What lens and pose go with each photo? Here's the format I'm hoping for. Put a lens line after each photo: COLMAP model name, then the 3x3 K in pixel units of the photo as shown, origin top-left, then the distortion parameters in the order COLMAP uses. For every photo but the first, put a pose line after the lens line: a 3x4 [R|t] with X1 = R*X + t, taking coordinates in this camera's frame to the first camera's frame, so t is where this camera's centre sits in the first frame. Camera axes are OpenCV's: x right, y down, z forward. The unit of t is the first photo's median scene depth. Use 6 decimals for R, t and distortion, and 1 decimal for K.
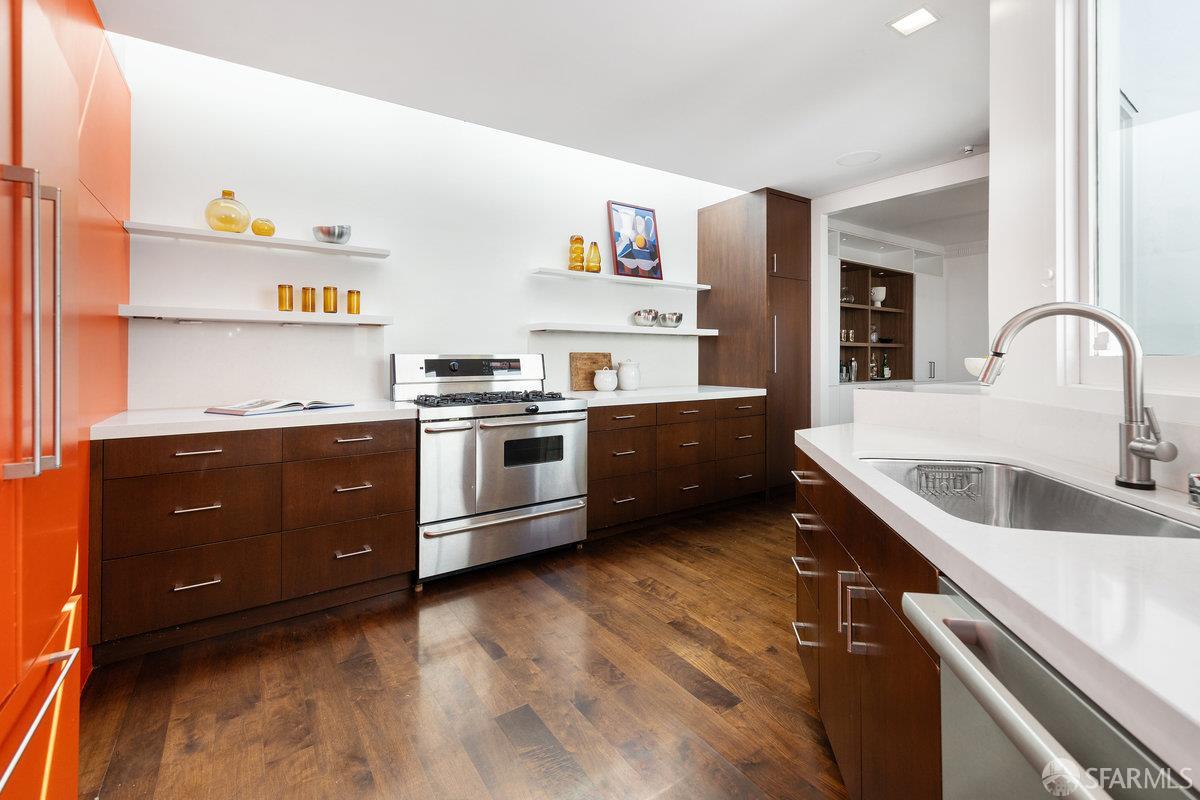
lens RADIAL K [[517.7, 0, 595.9], [0, 517.7, 356.1], [0, 0, 1]] dist [0.003962, -0.000335]
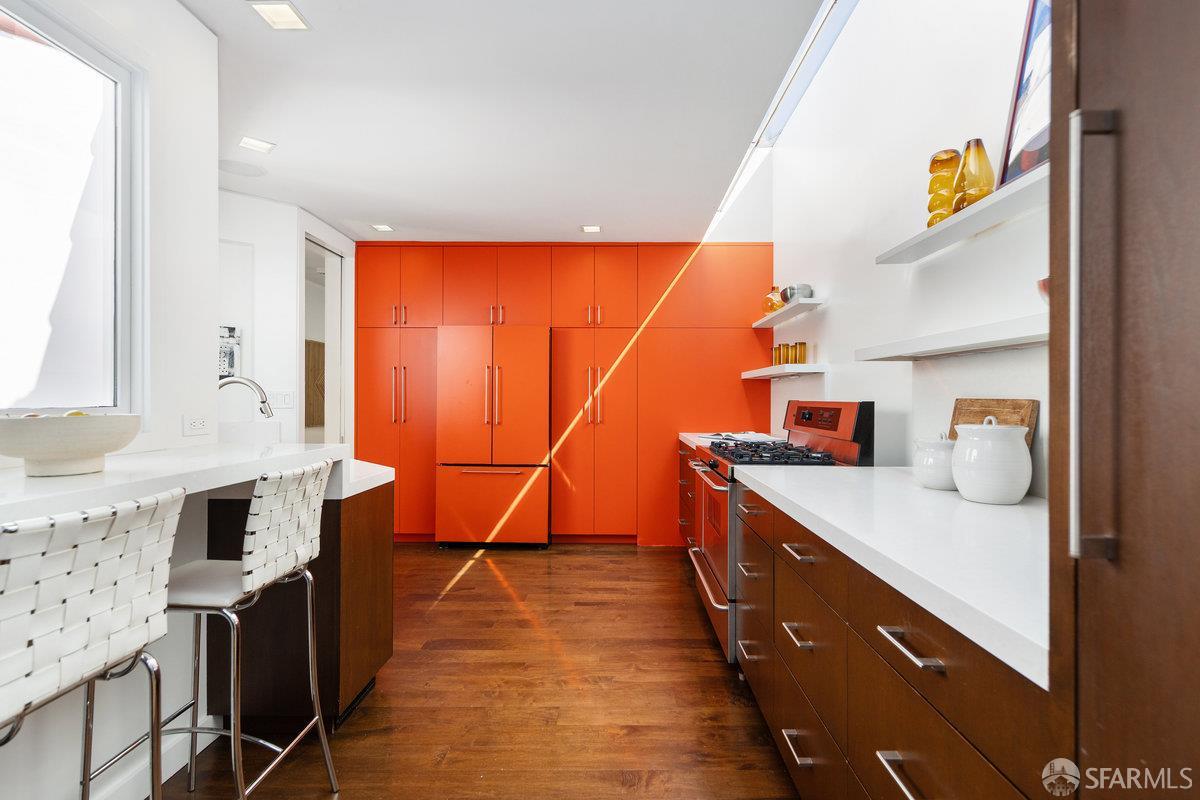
lens RADIAL K [[559.2, 0, 601.8], [0, 559.2, 395.7], [0, 0, 1]] dist [0.014243, 0.000184]
pose [[-0.590008, -0.001217, -0.807397, 0.882390], [-0.000407, 0.999999, -0.001210, -0.010881], [0.807398, -0.000386, -0.590008, 1.660082]]
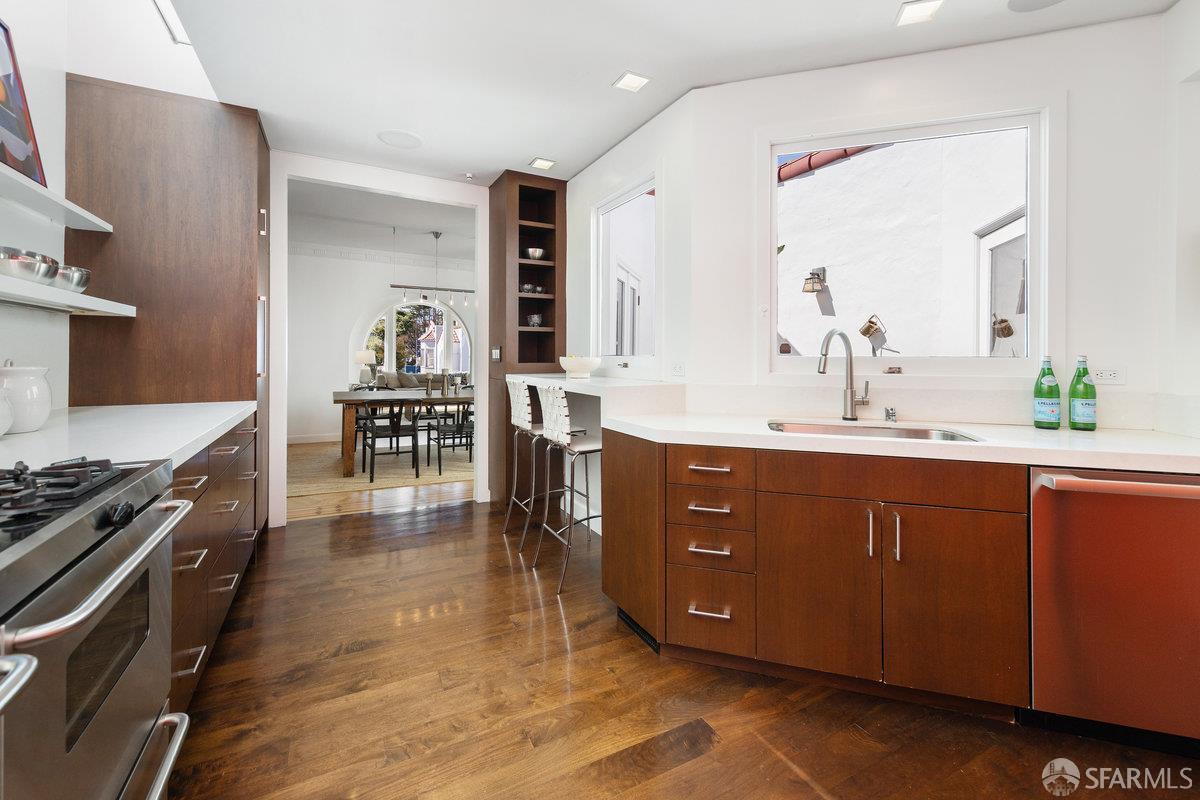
lens RADIAL K [[493.1, 0, 595.5], [0, 493.1, 357.4], [0, 0, 1]] dist [0.004707, 0.000248]
pose [[0.115225, 0.000753, 0.993339, -0.463402], [-0.005341, 0.999986, -0.000138, 0.005140], [-0.993325, -0.005290, 0.115228, 0.793410]]
